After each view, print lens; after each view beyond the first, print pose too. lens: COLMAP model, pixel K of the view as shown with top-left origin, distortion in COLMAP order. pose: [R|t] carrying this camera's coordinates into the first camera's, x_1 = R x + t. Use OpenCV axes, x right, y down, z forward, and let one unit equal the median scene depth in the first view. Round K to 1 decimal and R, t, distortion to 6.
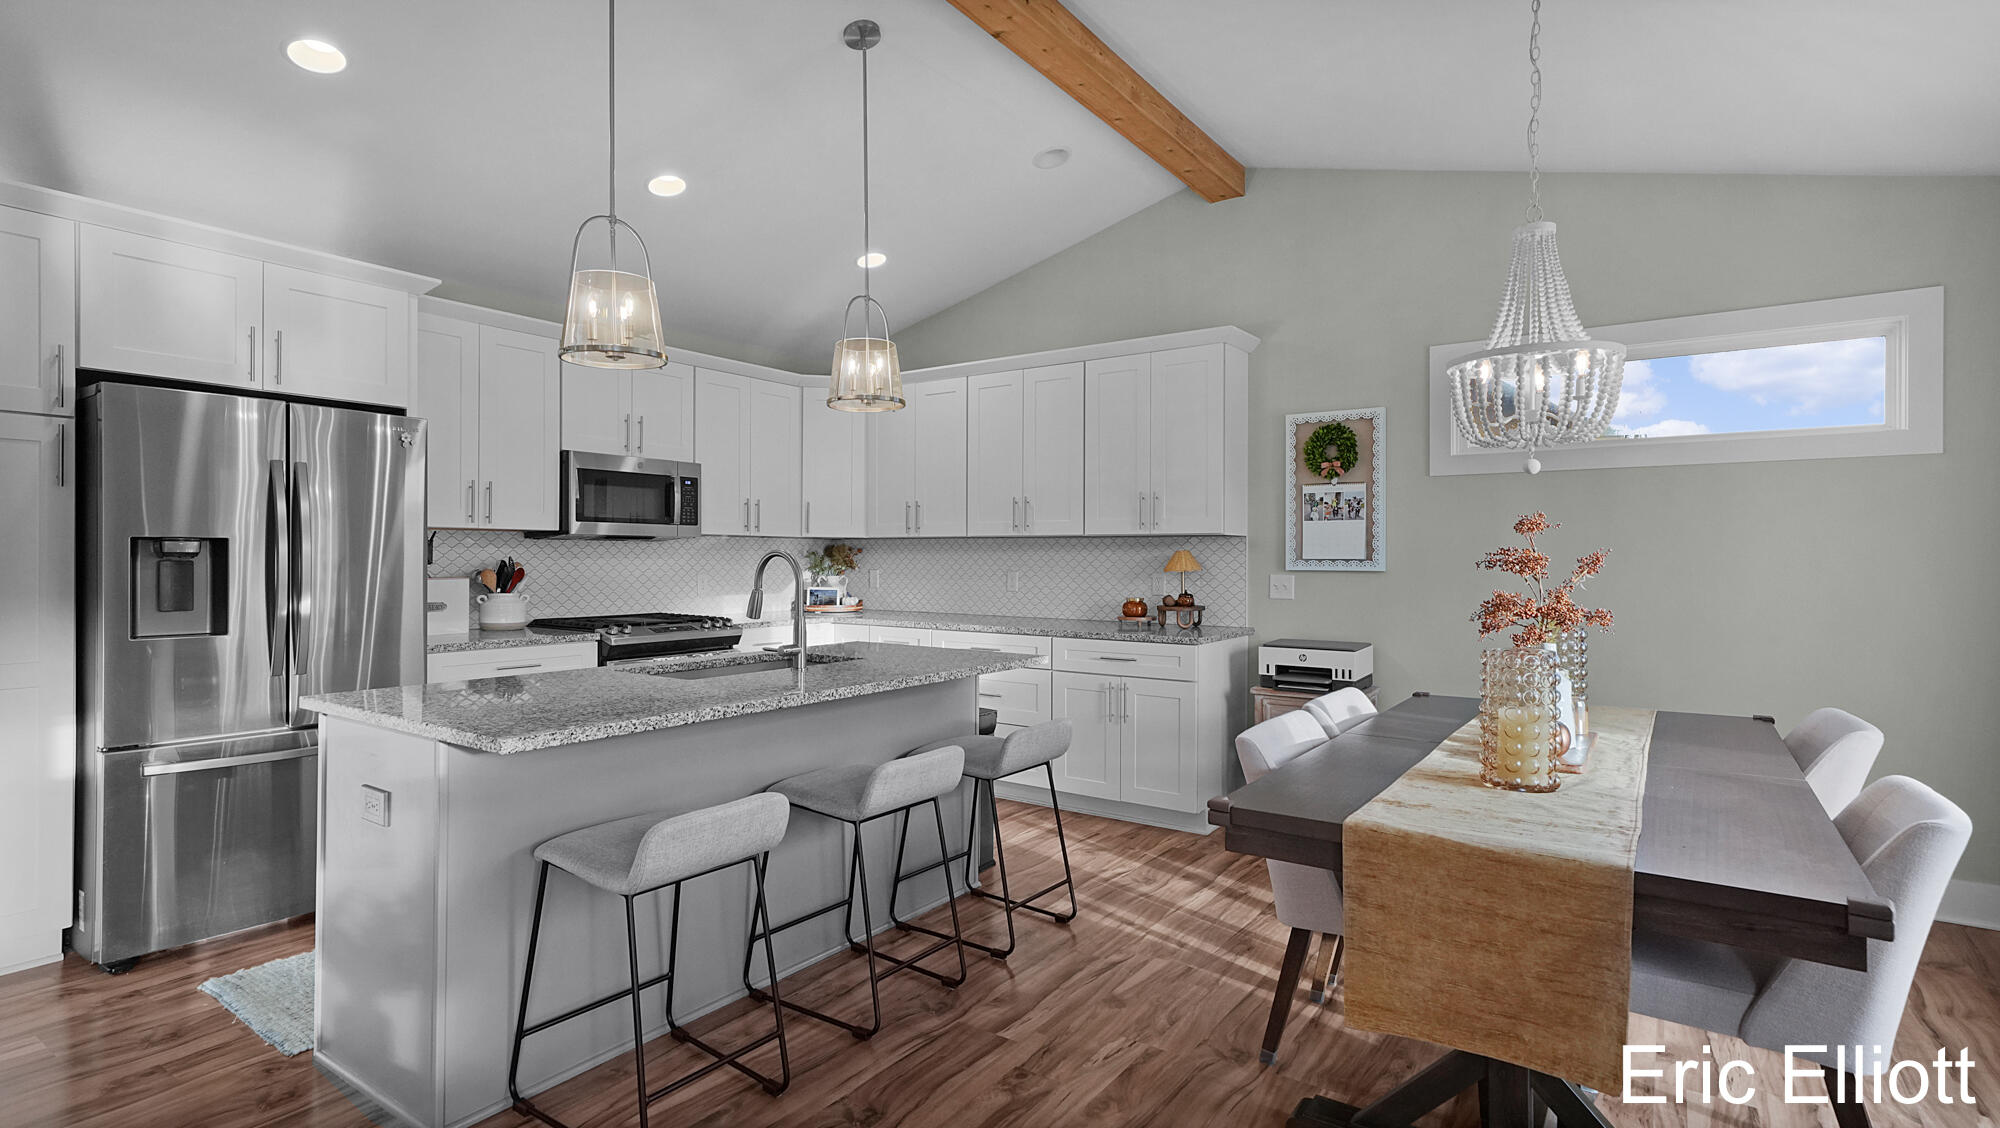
lens RADIAL K [[966.6, 0, 995.5], [0, 966.6, 555.0], [0, 0, 1]] dist [0.014925, 0.000199]
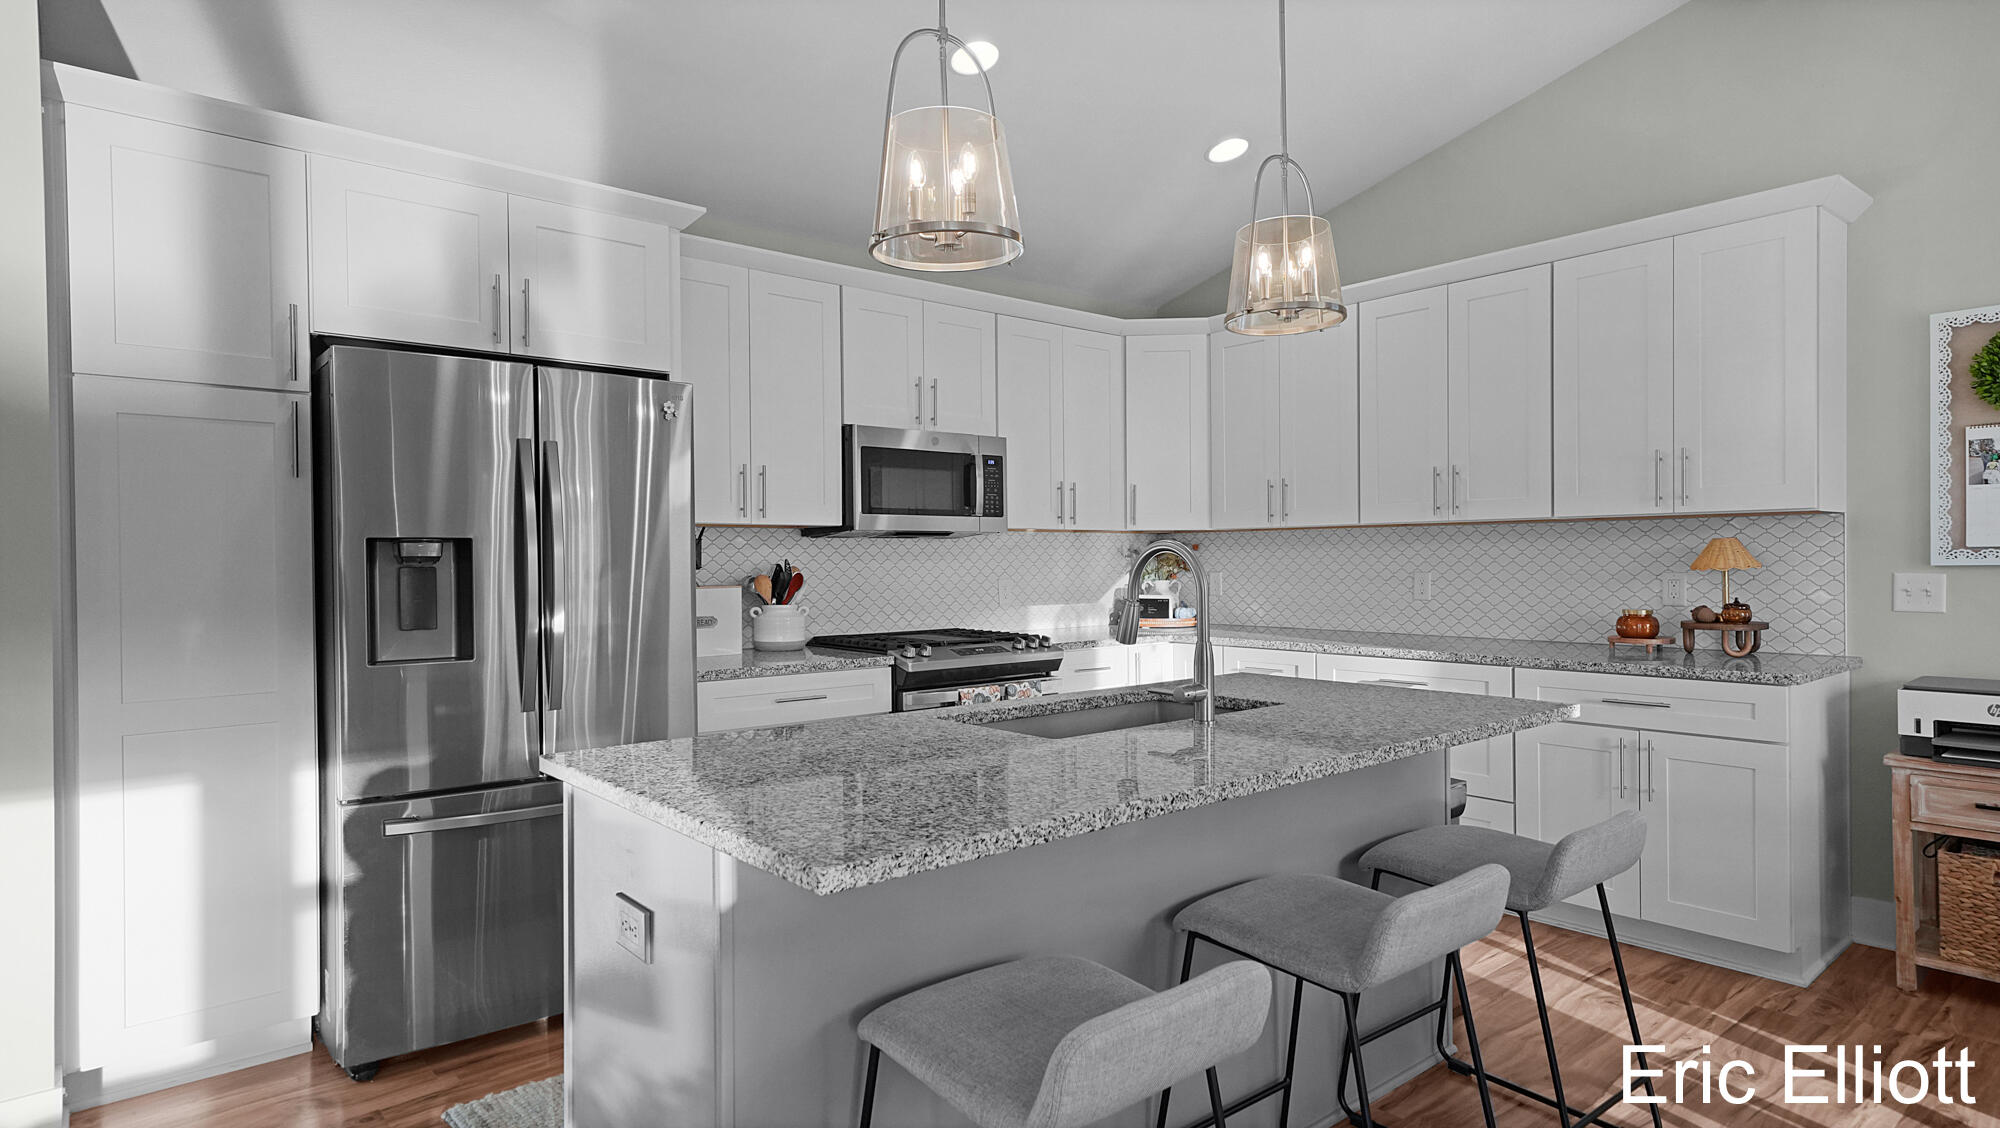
lens RADIAL K [[1083.7, 0, 1000.0], [0, 1083.7, 564.0], [0, 0, 1]] dist [0.020604, 0.000613]
pose [[0.967875, -0.011539, -0.251168, -0.103002], [0.013135, 0.999903, 0.004680, 0.003716], [0.251090, -0.007828, 0.967932, 0.173322]]
